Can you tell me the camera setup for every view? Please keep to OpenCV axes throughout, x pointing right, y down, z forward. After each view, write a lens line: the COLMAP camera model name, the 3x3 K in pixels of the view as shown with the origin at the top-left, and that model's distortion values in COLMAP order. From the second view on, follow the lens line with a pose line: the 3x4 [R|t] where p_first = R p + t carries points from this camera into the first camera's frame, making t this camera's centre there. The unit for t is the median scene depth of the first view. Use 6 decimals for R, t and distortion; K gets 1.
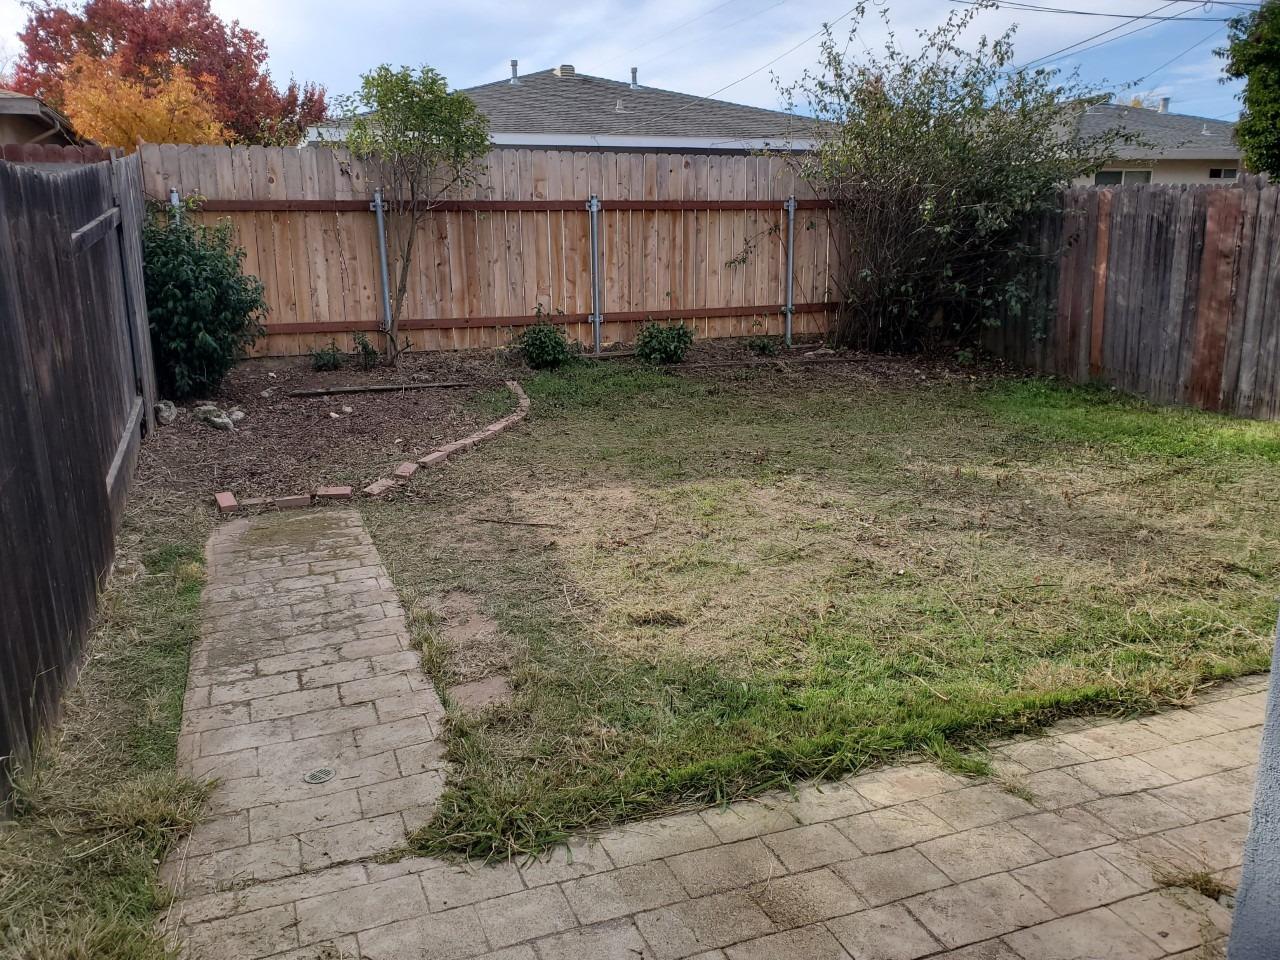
lens RADIAL K [[999.9, 0, 633.6], [0, 999.9, 484.2], [0, 0, 1]] dist [0.029517, -0.001900]
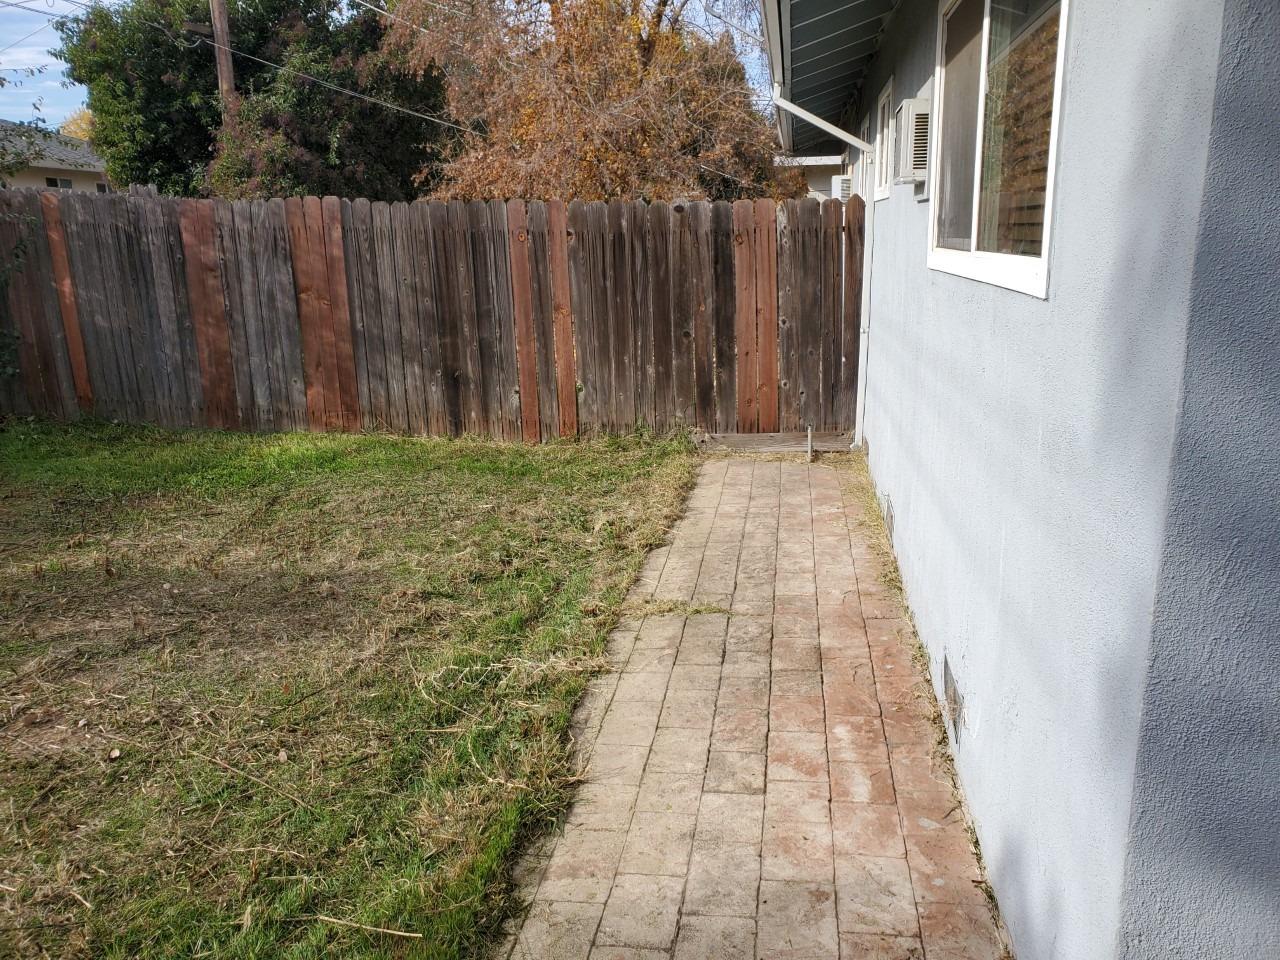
lens RADIAL K [[999.9, 0, 644.5], [0, 999.9, 473.7], [0, 0, 1]] dist [0.029517, -0.001900]
pose [[0.499960, -0.195936, 0.843593, -0.046043], [0.211763, 0.972161, 0.100296, -0.045989], [-0.839760, 0.128498, 0.527534, 0.176756]]
